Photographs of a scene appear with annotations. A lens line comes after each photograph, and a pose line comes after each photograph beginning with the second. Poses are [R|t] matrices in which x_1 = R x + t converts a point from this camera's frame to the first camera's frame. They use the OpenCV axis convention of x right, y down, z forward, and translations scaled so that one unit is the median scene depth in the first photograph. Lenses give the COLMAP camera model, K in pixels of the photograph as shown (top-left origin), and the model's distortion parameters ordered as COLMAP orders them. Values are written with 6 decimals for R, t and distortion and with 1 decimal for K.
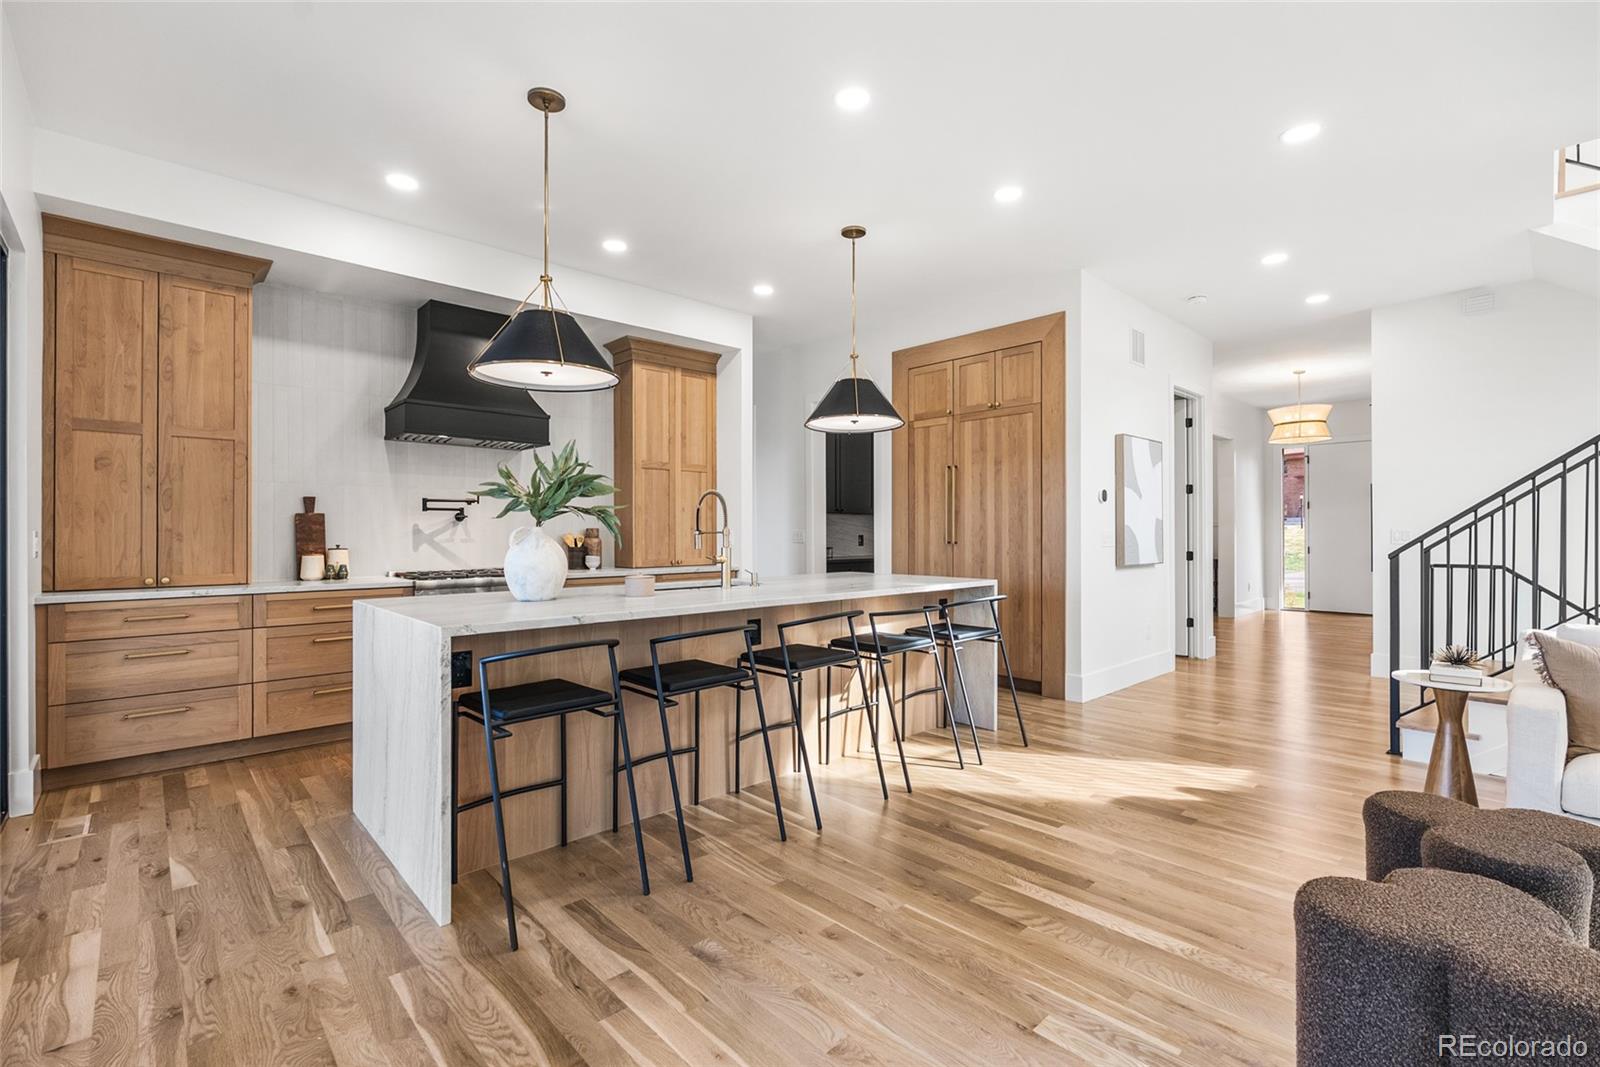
lens RADIAL K [[719.6, 0, 799.1], [0, 719.6, 527.8], [0, 0, 1]] dist [0.000839, 0.000010]
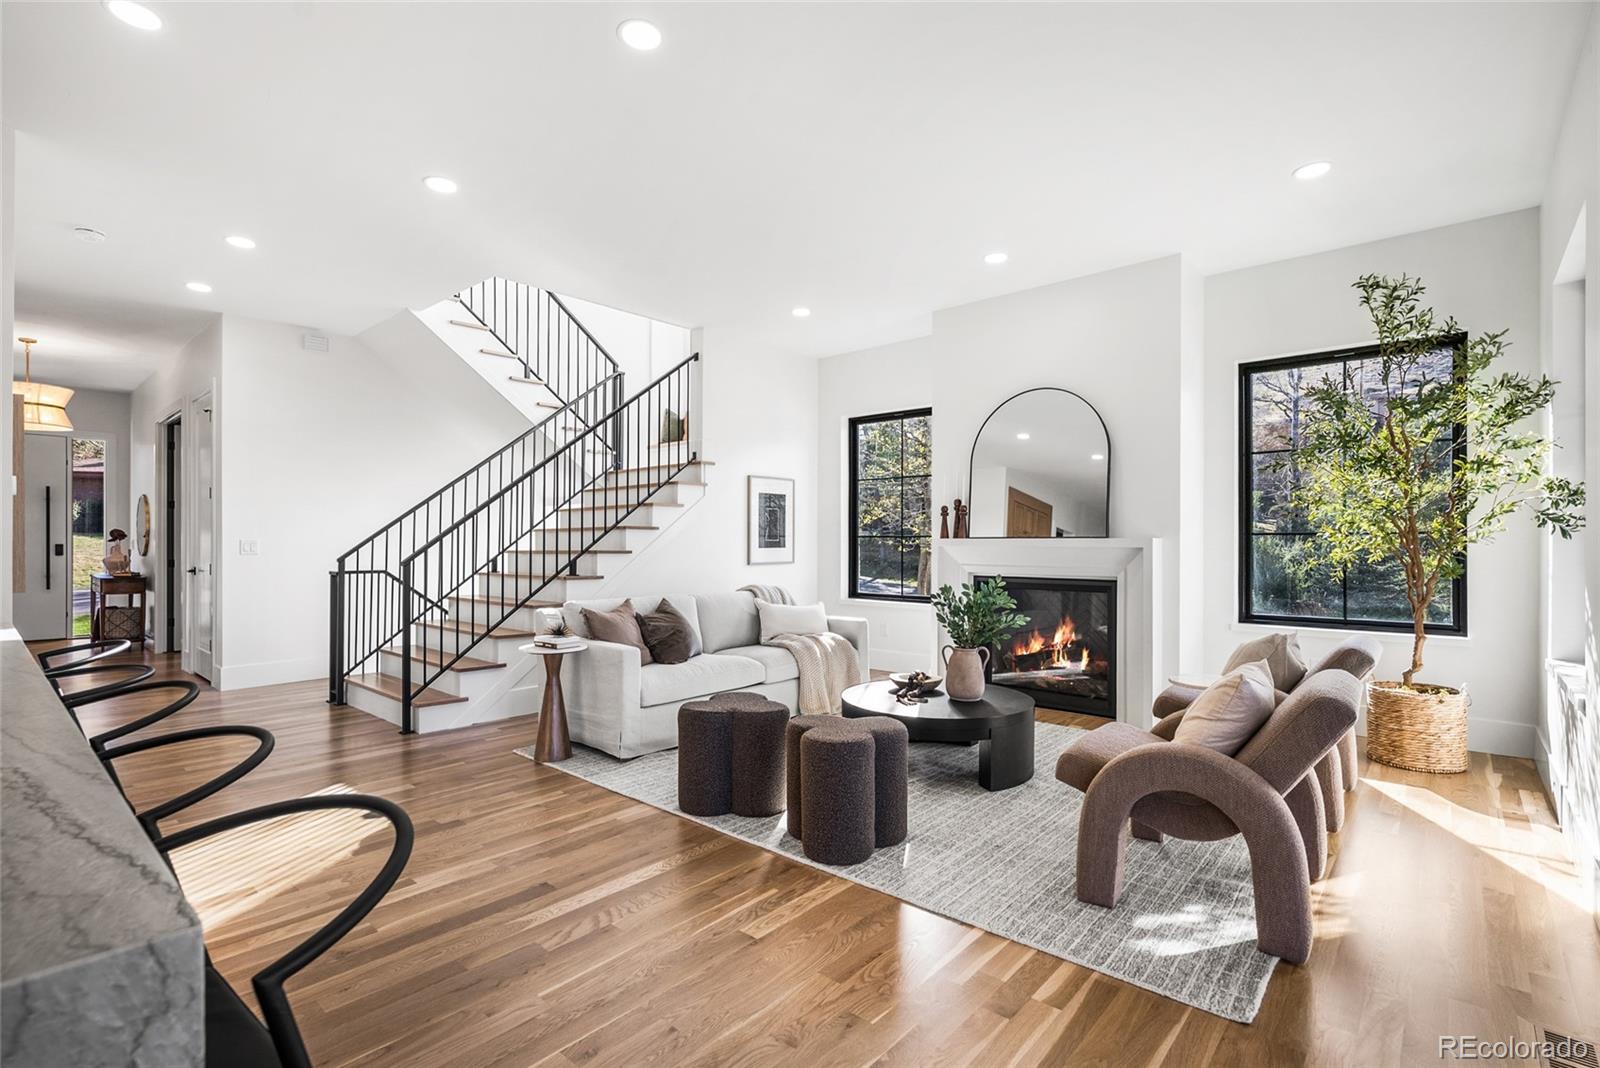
lens RADIAL K [[760.0, 0, 798.9], [0, 760.0, 546.3], [0, 0, 1]] dist [0.002061, 0.000027]
pose [[-0.102041, -0.003253, 0.994775, -0.368900], [-0.007790, 0.999967, 0.002471, 0.002560], [-0.994750, -0.007497, -0.102063, 0.392266]]
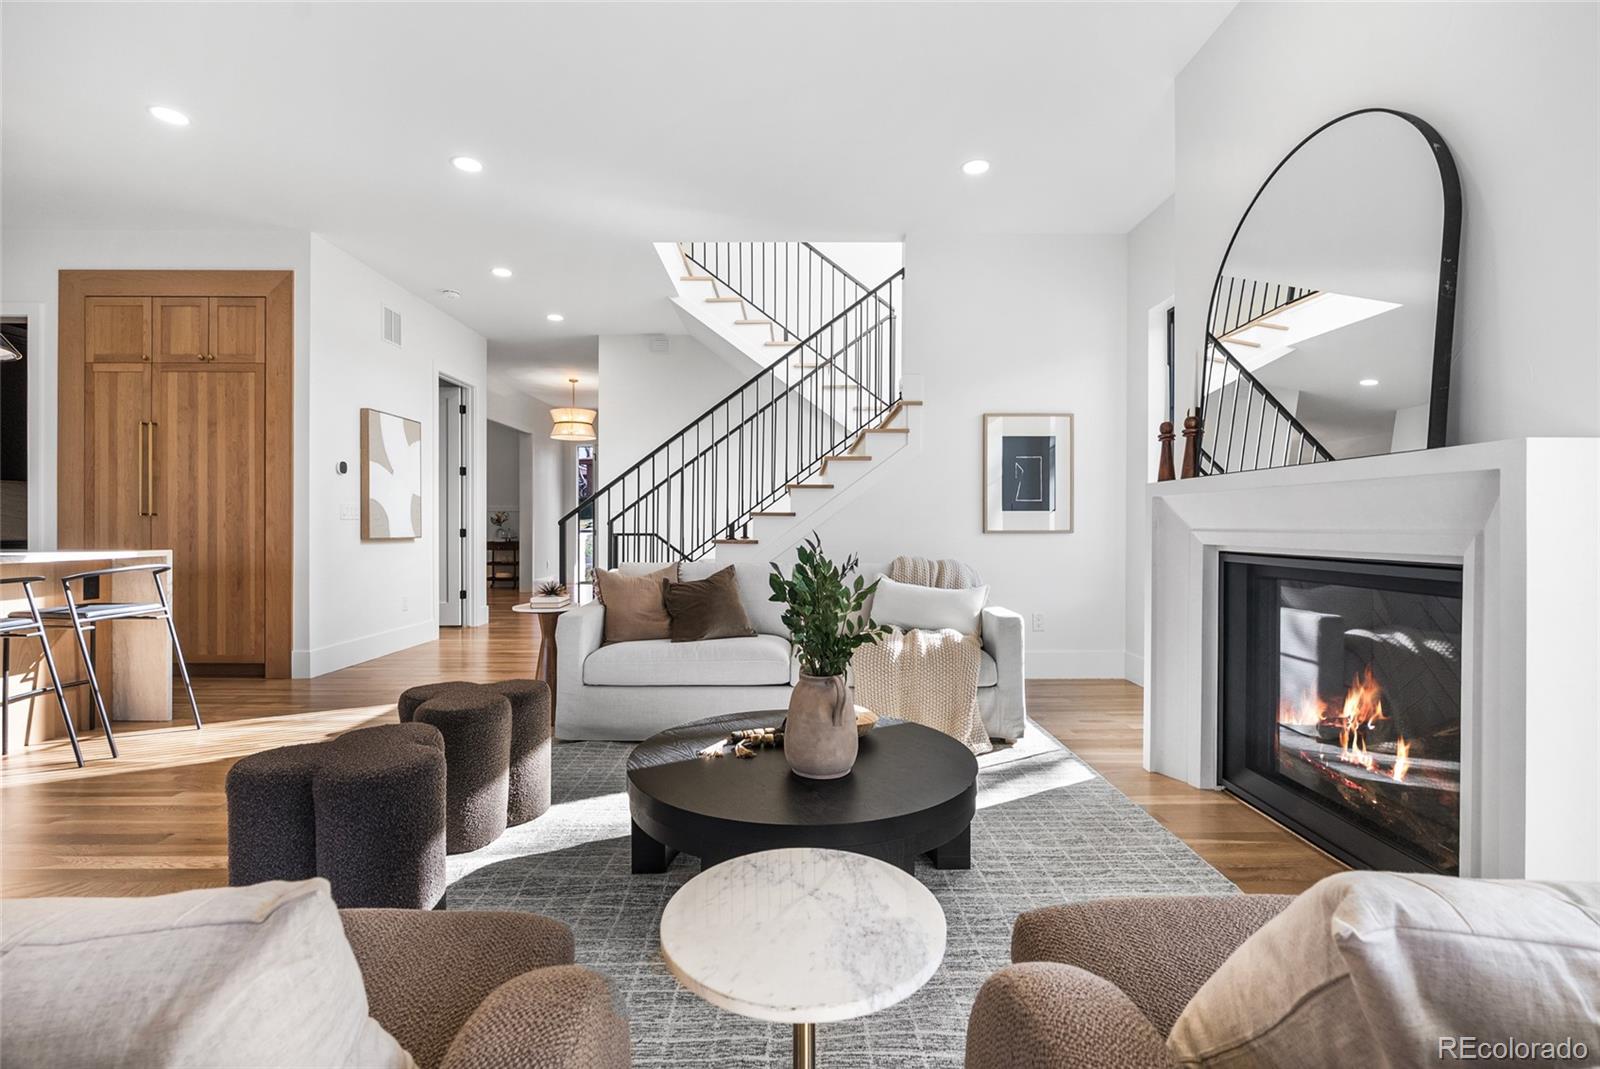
lens RADIAL K [[719.6, 0, 800.6], [0, 719.6, 527.1], [0, 0, 1]] dist [0.000839, 0.000010]
pose [[0.681830, 0.002137, 0.731508, 0.136873], [-0.008248, 0.999955, 0.004766, 0.029552], [-0.731464, -0.009283, 0.681816, -0.151074]]
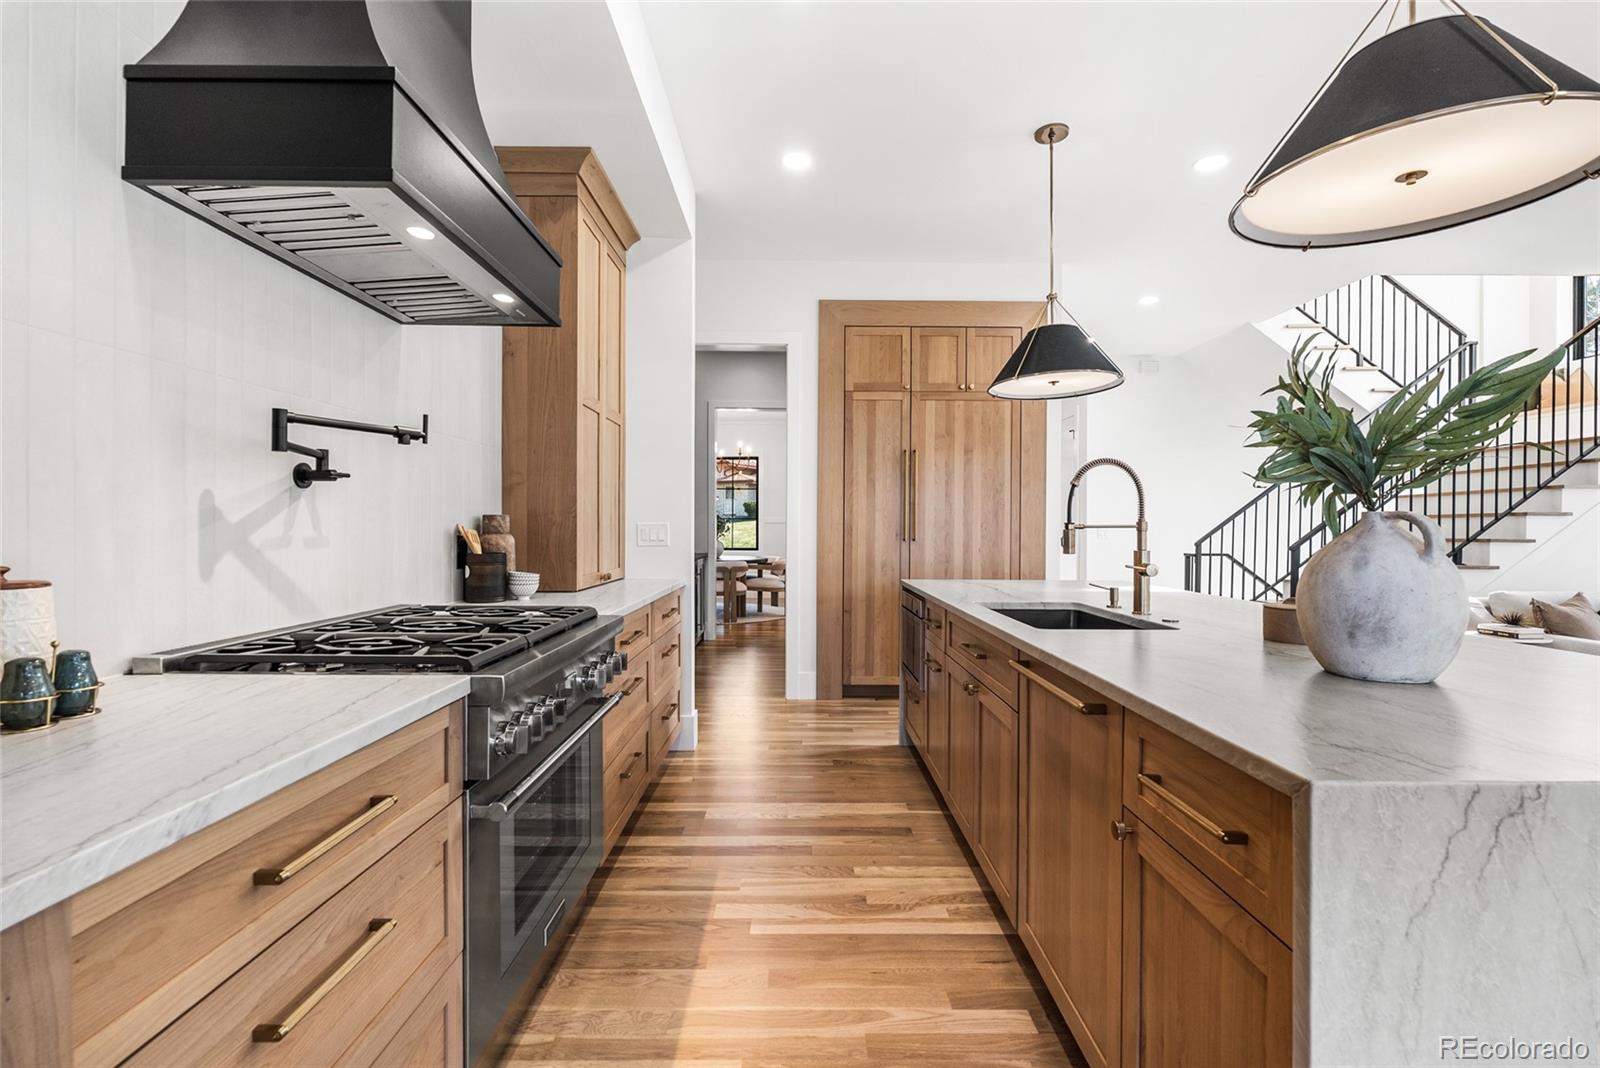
lens RADIAL K [[719.6, 0, 803.6], [0, 719.6, 516.9], [0, 0, 1]] dist [0.000839, 0.000010]
pose [[0.674738, 0.017486, 0.737850, -0.590625], [-0.009512, 0.999842, -0.014996, 0.008307], [-0.737996, 0.003100, 0.674798, 0.610146]]
